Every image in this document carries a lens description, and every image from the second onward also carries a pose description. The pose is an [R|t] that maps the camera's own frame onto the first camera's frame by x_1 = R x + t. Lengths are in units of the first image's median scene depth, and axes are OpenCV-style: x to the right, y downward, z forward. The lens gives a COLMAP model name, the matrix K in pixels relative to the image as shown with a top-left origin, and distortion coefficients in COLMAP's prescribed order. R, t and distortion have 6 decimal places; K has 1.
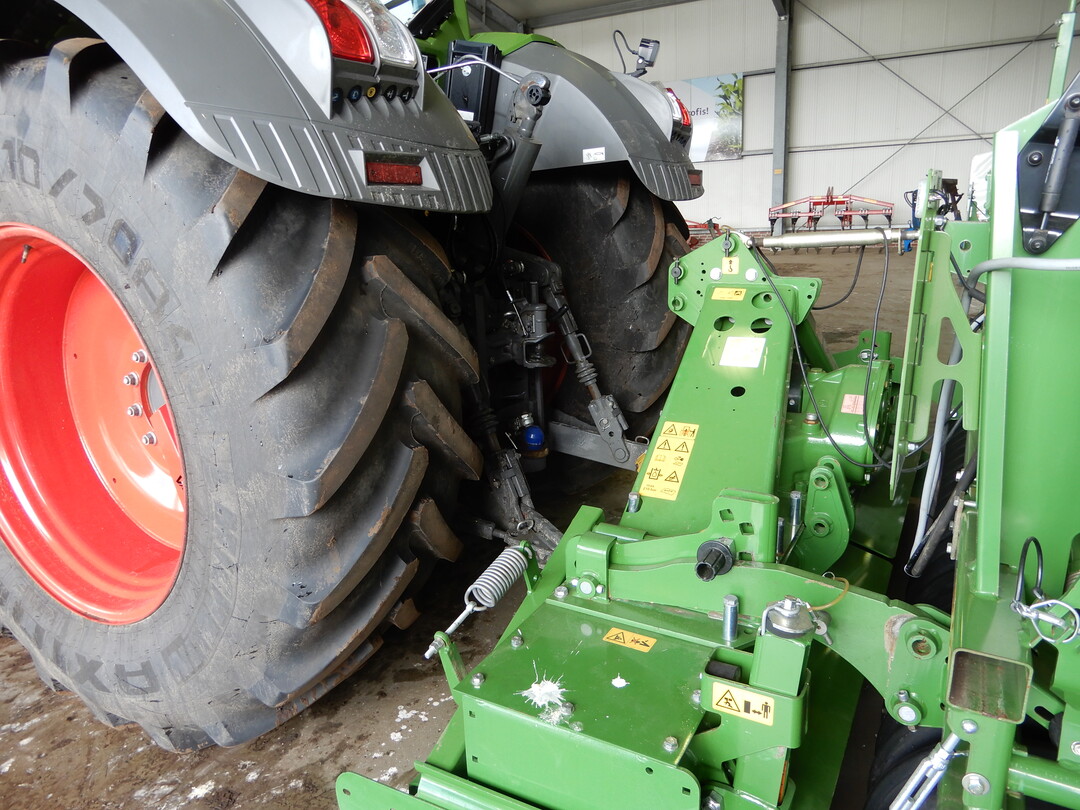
lens RADIAL K [[695.0, 0, 540.0], [0, 695.0, 405.0], [0, 0, 1]] dist [-0.004682, -0.001026]
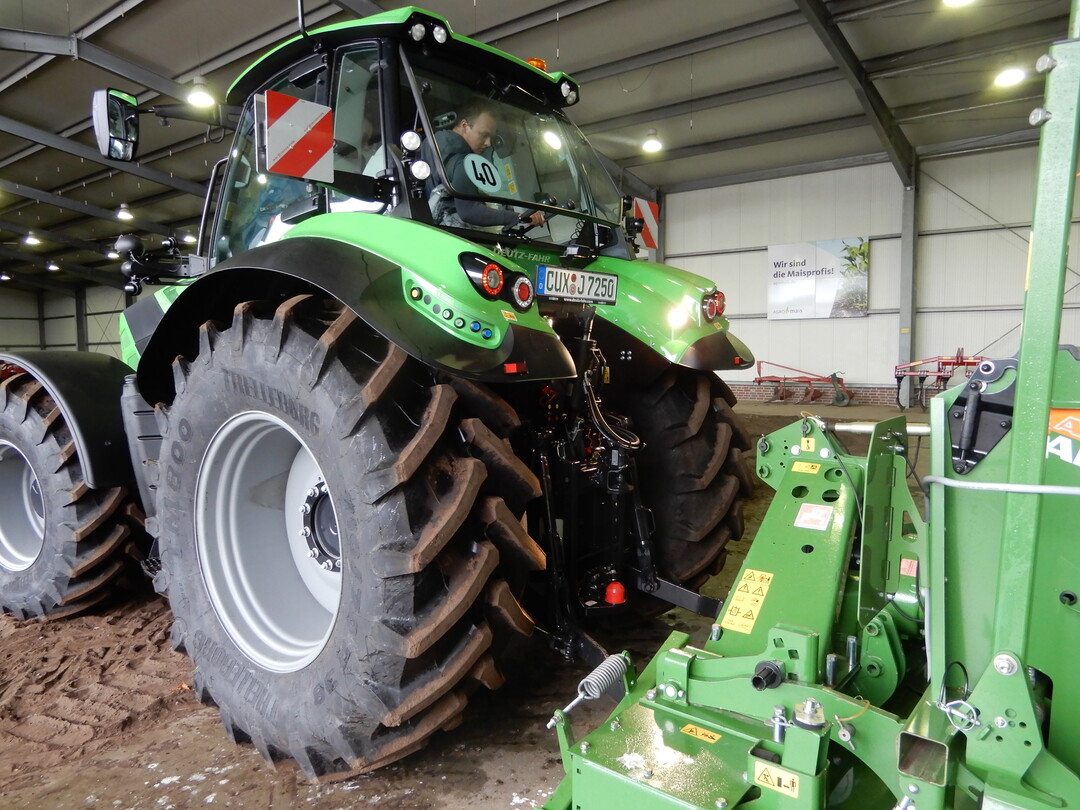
lens RADIAL K [[695.0, 0, 540.0], [0, 695.0, 405.0], [0, 0, 1]] dist [-0.004682, -0.001026]
pose [[0.983692, 0.047812, -0.173387, 0.021491], [-0.080546, 0.979053, -0.186997, -0.001116], [0.160815, 0.197913, 0.966938, -0.347639]]
